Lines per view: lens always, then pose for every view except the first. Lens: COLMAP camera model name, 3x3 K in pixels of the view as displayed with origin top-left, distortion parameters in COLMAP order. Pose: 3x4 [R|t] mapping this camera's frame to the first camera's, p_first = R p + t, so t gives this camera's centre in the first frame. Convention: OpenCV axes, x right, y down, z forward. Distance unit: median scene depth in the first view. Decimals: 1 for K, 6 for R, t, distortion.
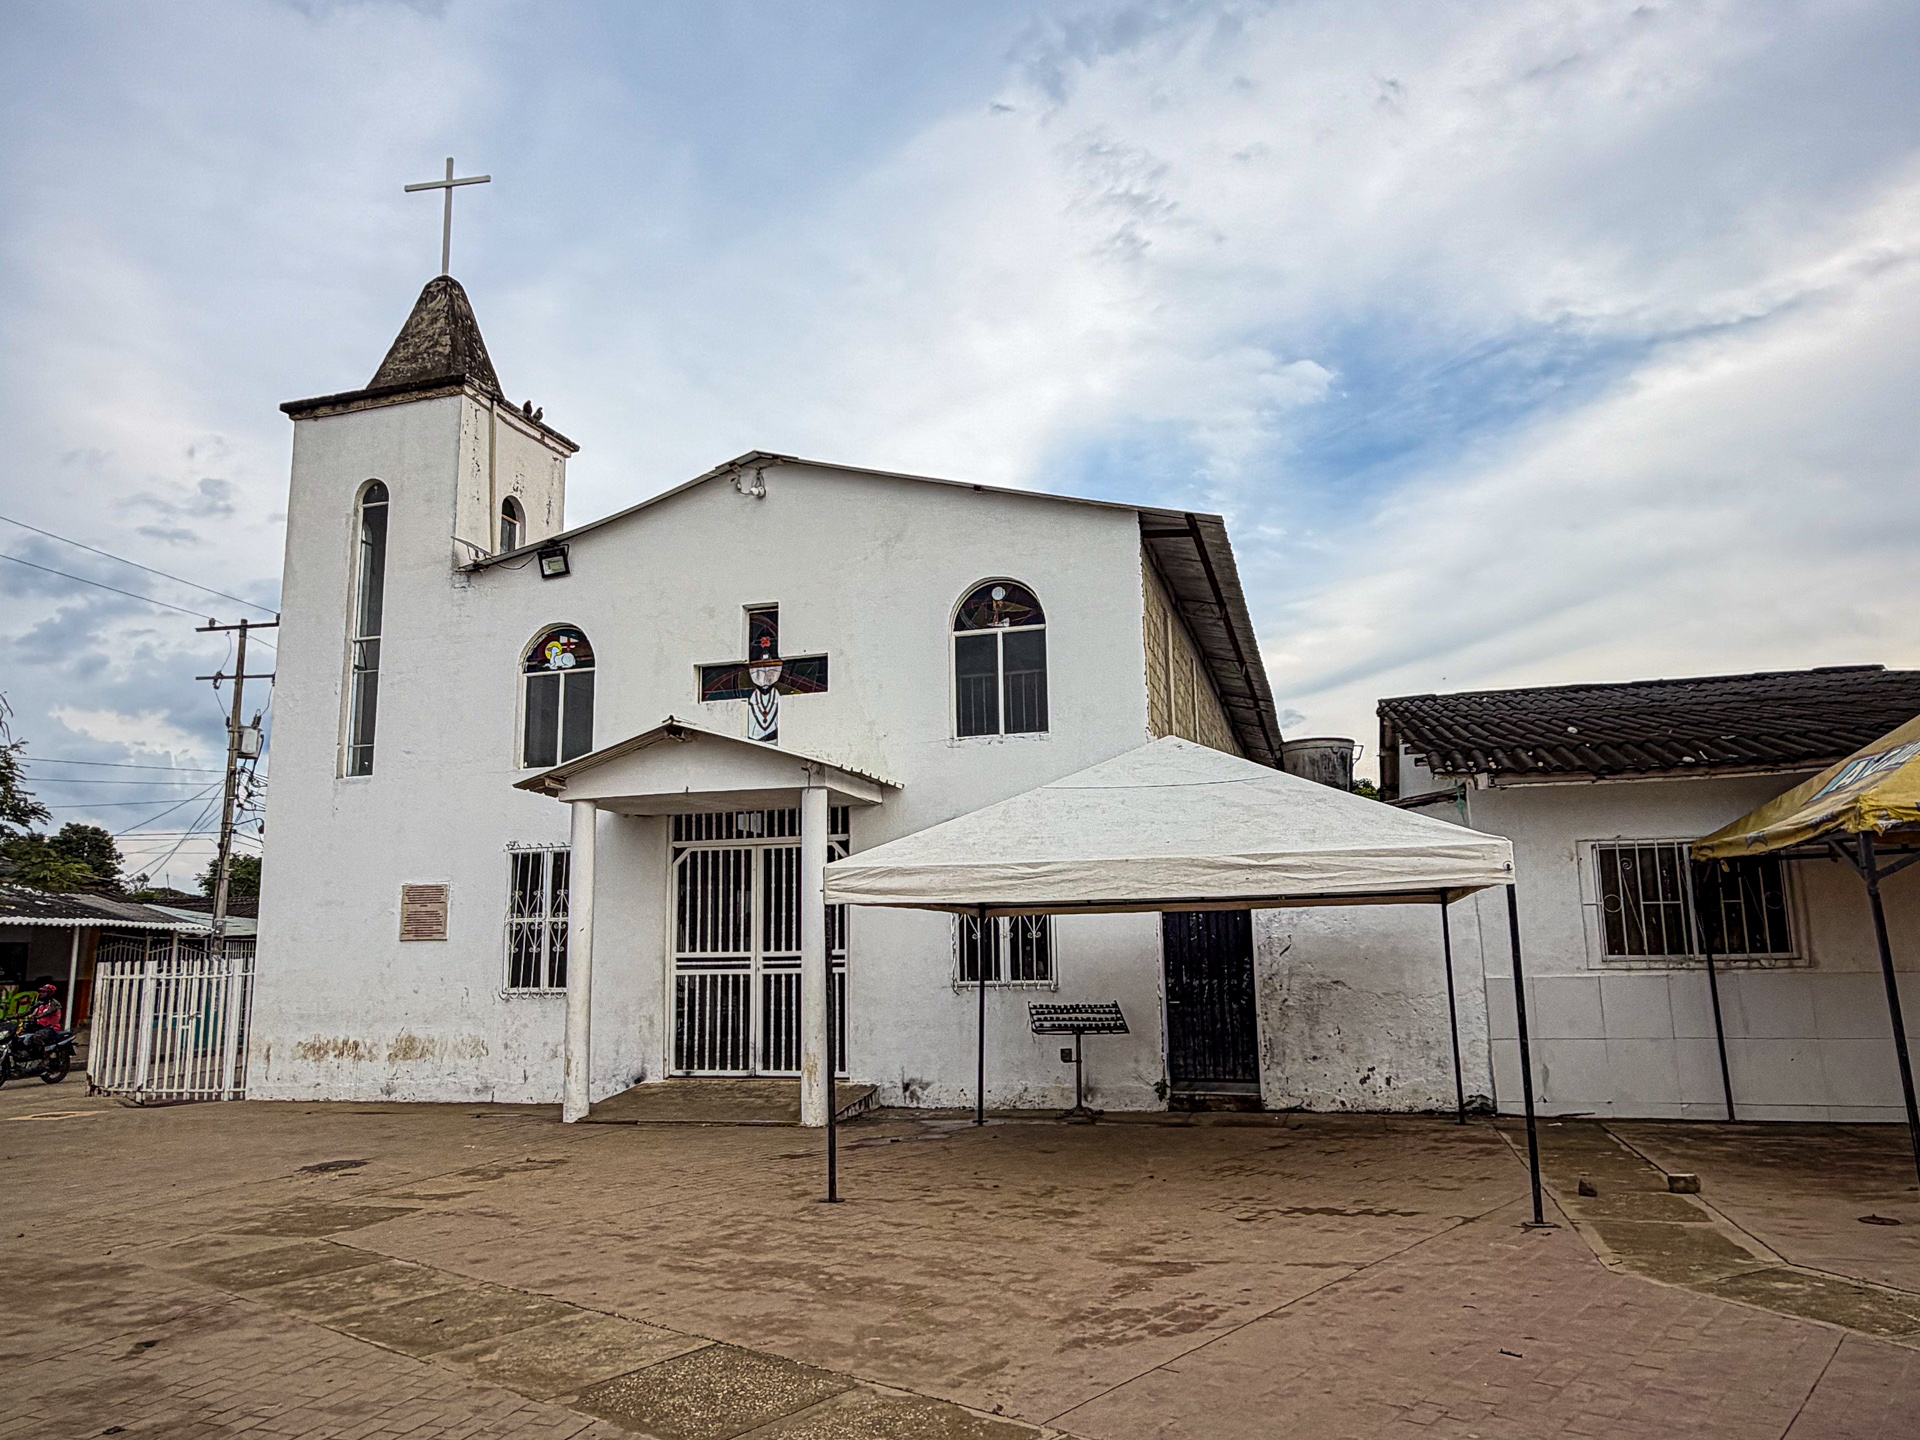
lens RADIAL K [[1375.8, 0, 960.0], [0, 1375.8, 720.0], [0, 0, 1]] dist [-0.012887, -0.002525]
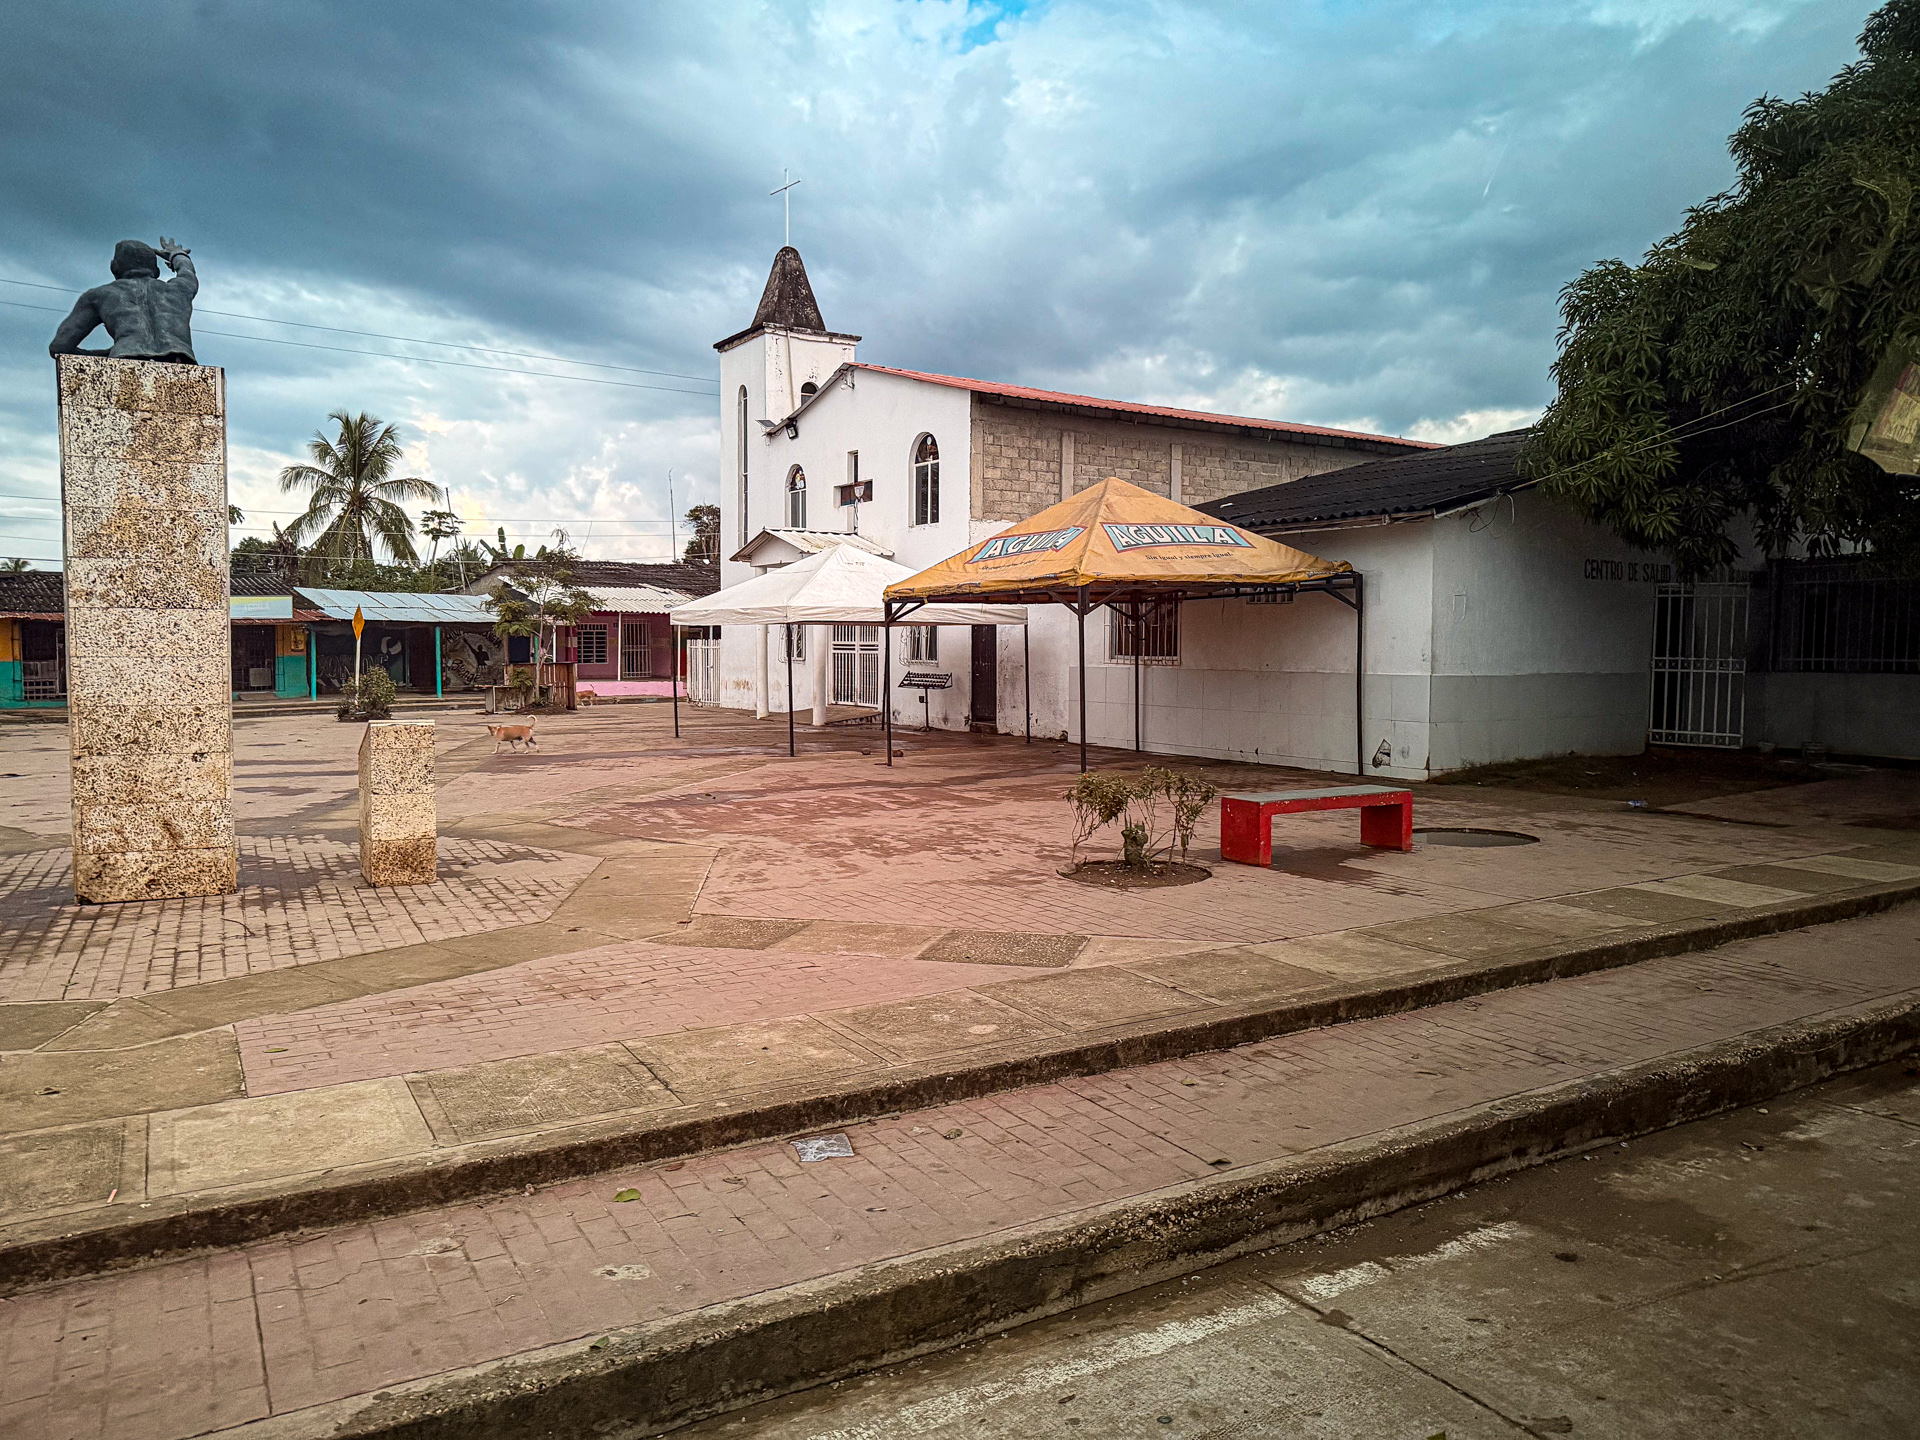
lens RADIAL K [[1414.0, 0, 966.7], [0, 1414.0, 740.6], [0, 0, 1]] dist [0.075828, -0.241066]
pose [[0.755465, 0.069171, -0.651527, 1.289181], [0.088629, 0.974482, 0.206226, -0.090266], [0.649167, -0.213541, 0.730057, -0.368637]]
